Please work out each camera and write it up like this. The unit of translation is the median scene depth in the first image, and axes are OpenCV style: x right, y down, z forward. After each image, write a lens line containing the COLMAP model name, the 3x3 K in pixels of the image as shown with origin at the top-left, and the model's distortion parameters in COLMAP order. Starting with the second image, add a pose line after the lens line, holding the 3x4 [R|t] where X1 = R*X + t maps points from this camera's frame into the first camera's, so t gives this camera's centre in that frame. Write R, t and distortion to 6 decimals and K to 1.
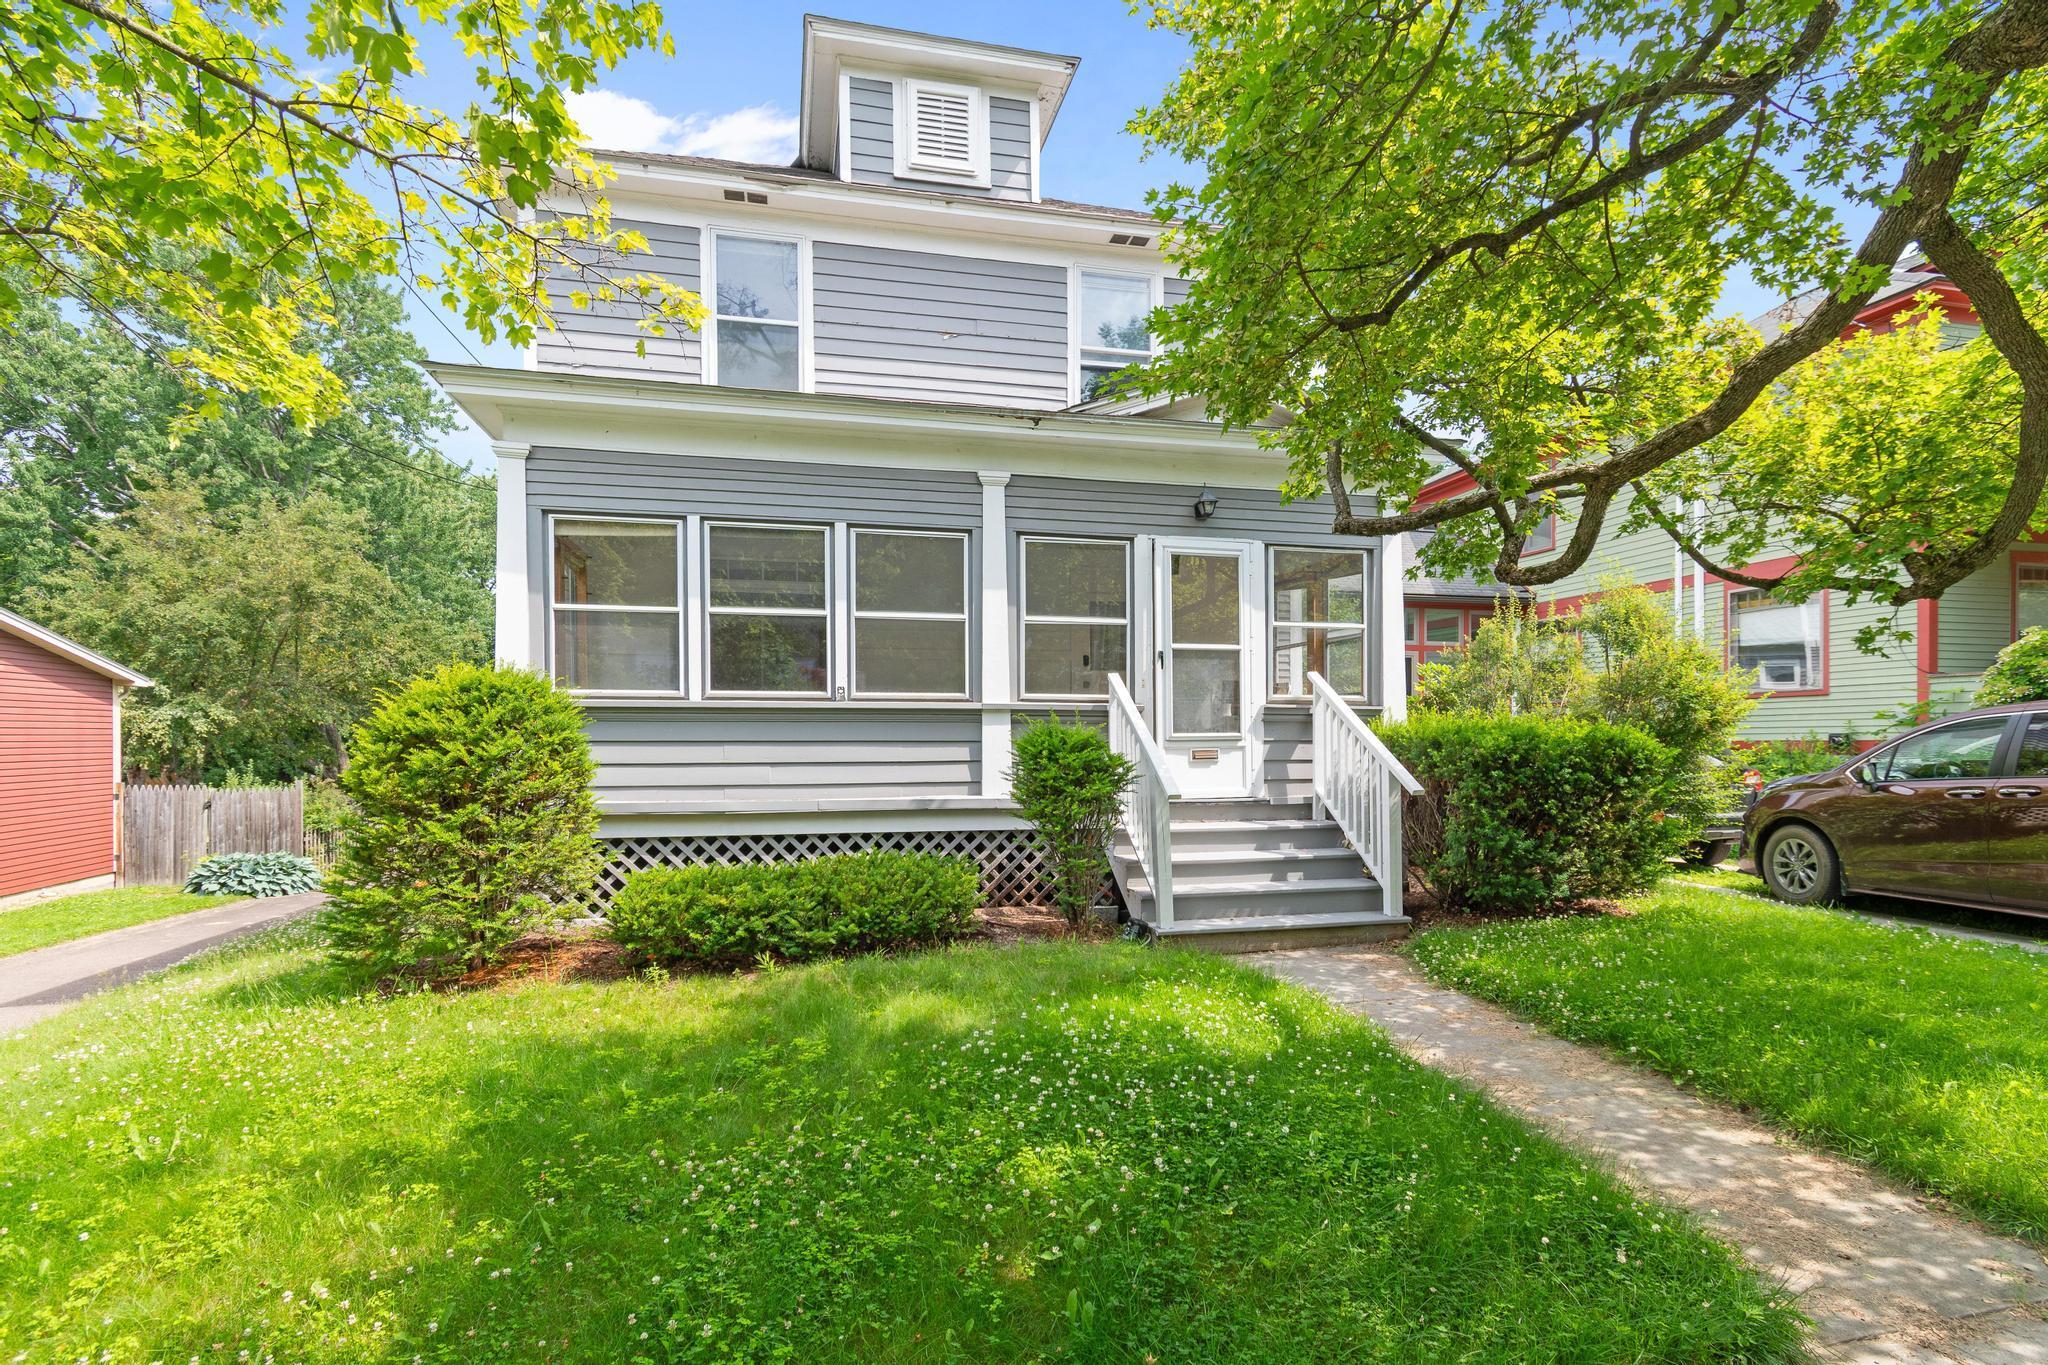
lens RADIAL K [[1046.0, 0, 1028.0], [0, 1046.0, 732.7], [0, 0, 1]] dist [0.005473, 0.000402]
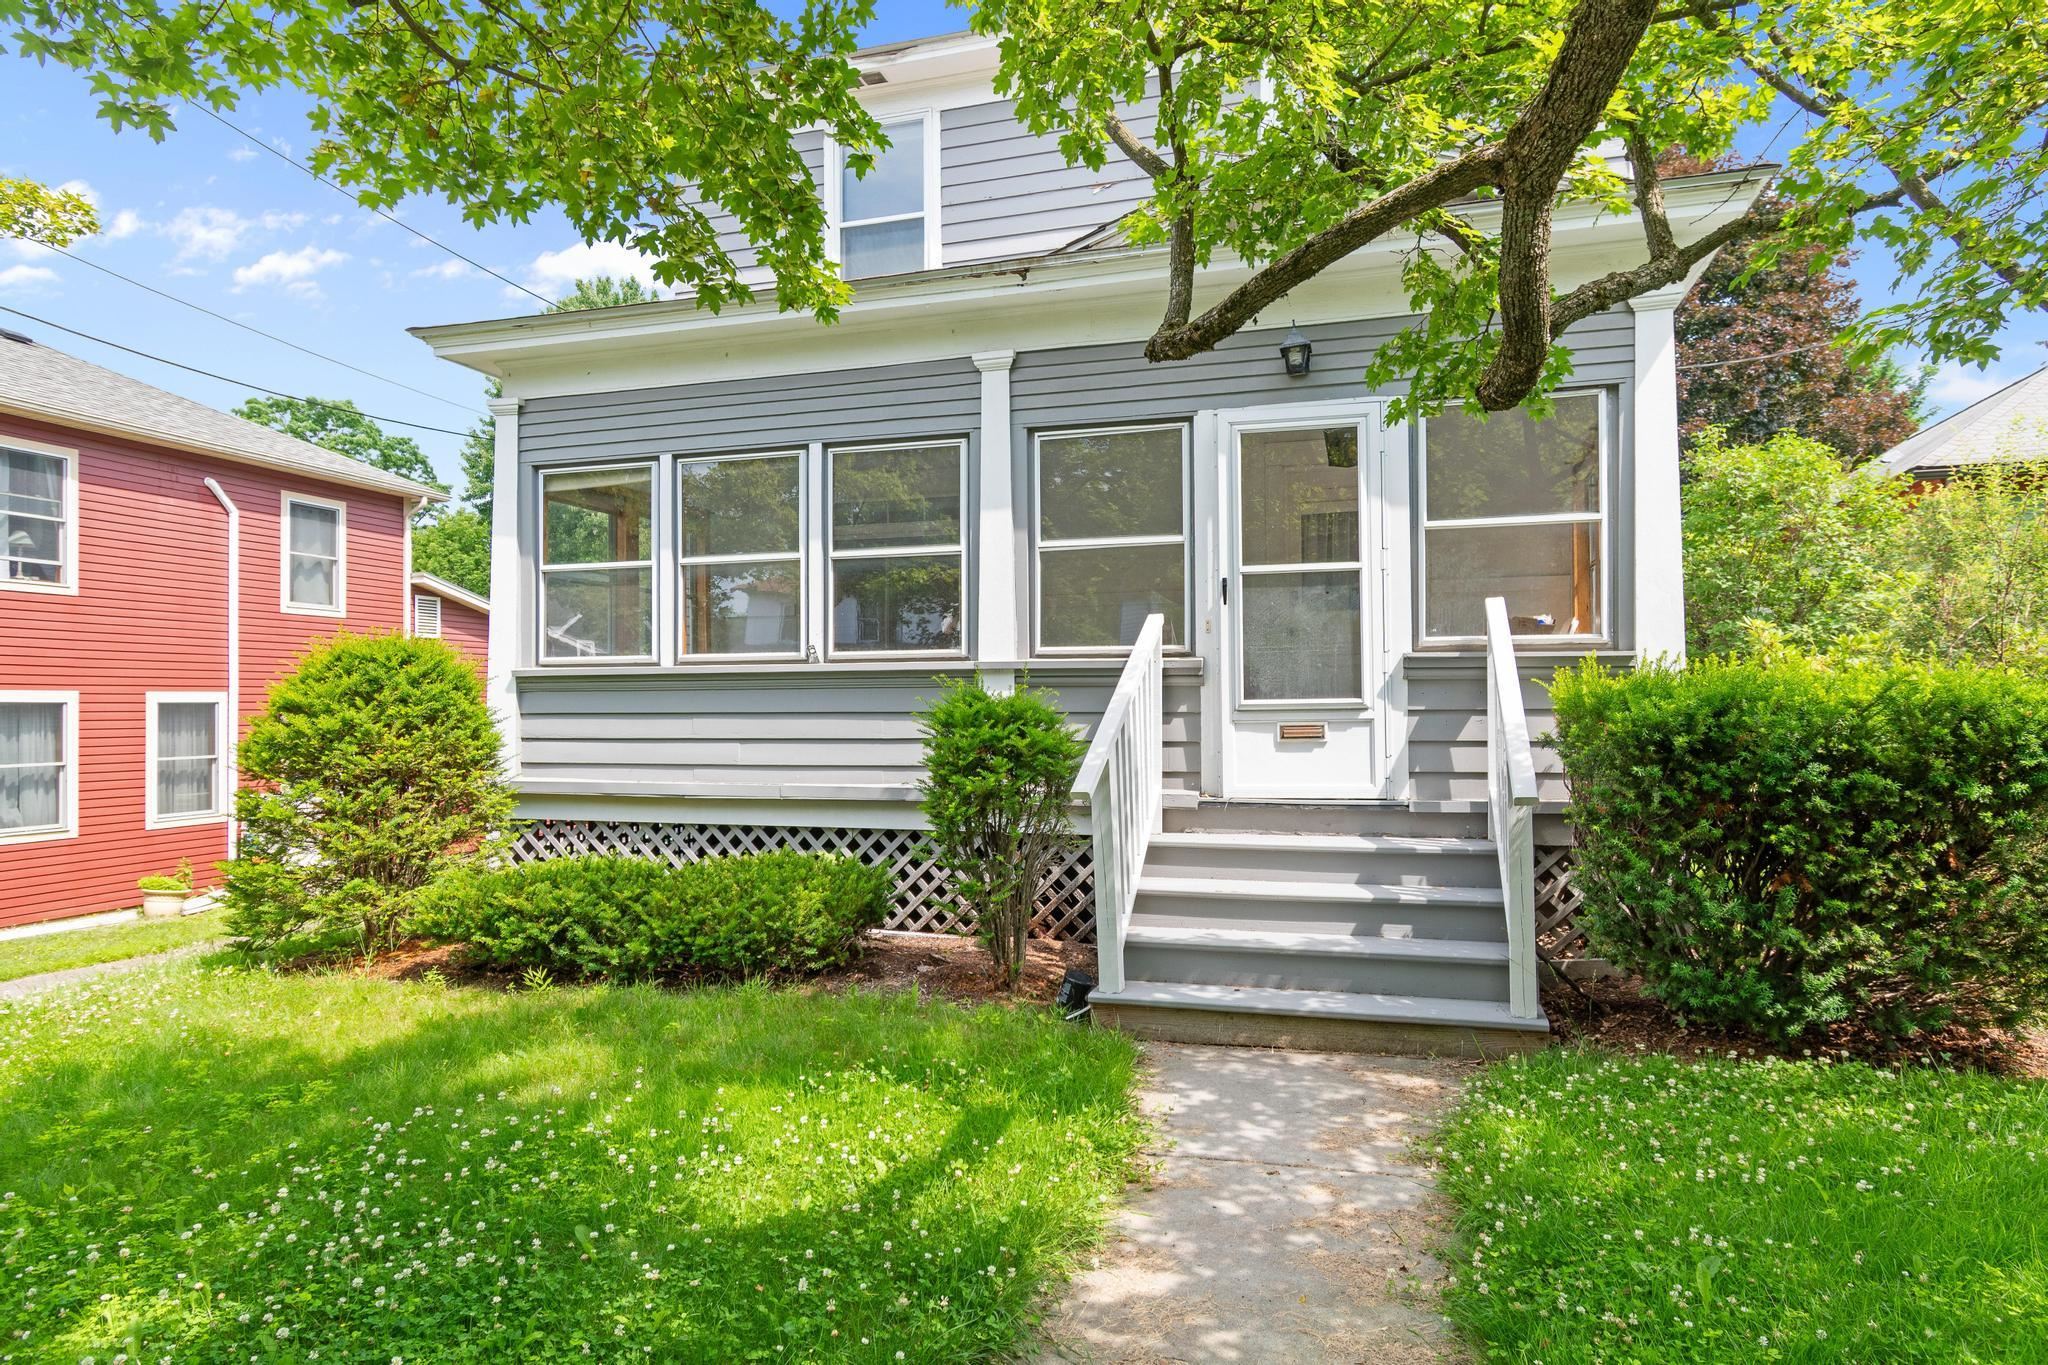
lens RADIAL K [[1205.3, 0, 1024.0], [0, 1205.3, 682.5], [0, 0, 1]] dist [0.000697, -0.000625]
pose [[0.862584, -0.014761, -0.505699, 0.428497], [0.006624, 0.999818, -0.017887, 0.002492], [0.505871, 0.012079, 0.862524, 0.276637]]
